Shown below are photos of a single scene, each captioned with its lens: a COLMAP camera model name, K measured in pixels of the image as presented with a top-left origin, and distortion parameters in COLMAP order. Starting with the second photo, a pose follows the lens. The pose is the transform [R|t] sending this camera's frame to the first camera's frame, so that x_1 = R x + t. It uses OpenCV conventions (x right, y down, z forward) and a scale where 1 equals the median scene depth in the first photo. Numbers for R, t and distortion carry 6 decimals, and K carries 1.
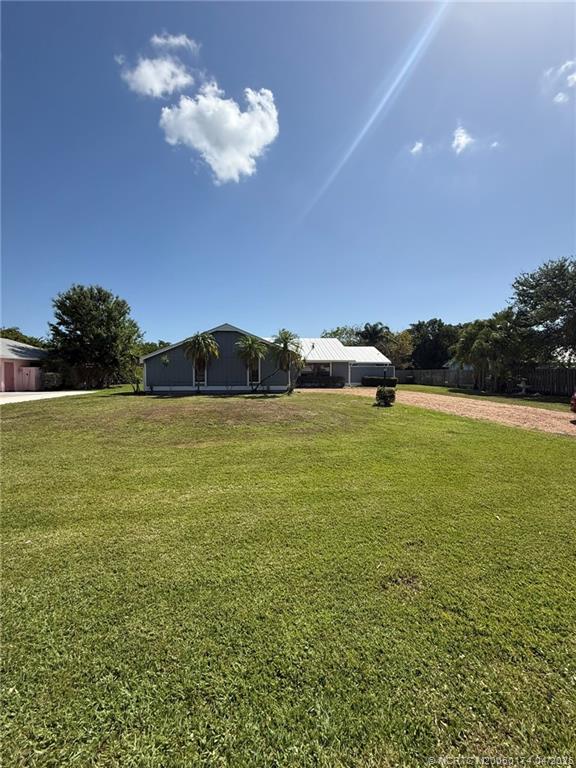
lens RADIAL K [[301.4, 0, 289.0], [0, 301.4, 384.5], [0, 0, 1]] dist [-0.017061, 0.000955]
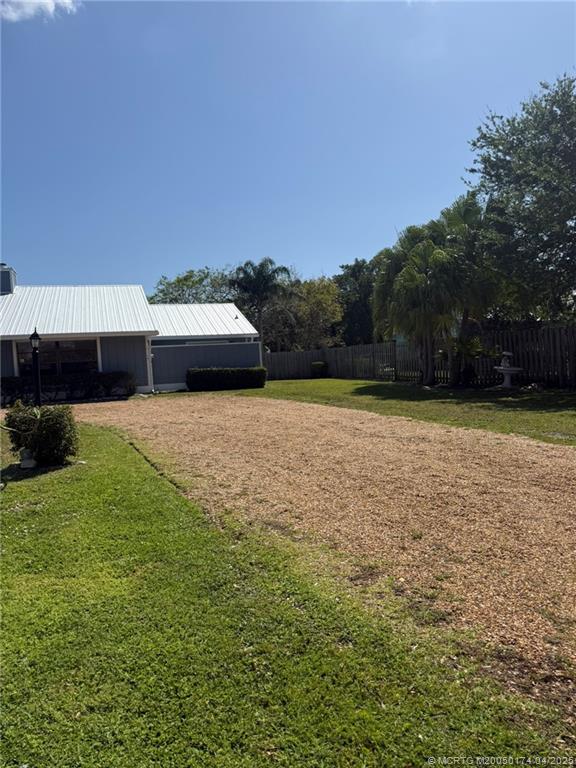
lens RADIAL K [[532.6, 0, 286.8], [0, 532.6, 384.6], [0, 0, 1]] dist [0.021634, -0.043672]
pose [[0.973860, -0.063578, 0.218069, 0.224642], [0.063907, 0.997940, 0.005551, 0.001816], [-0.217973, 0.008531, 0.975918, 0.228953]]
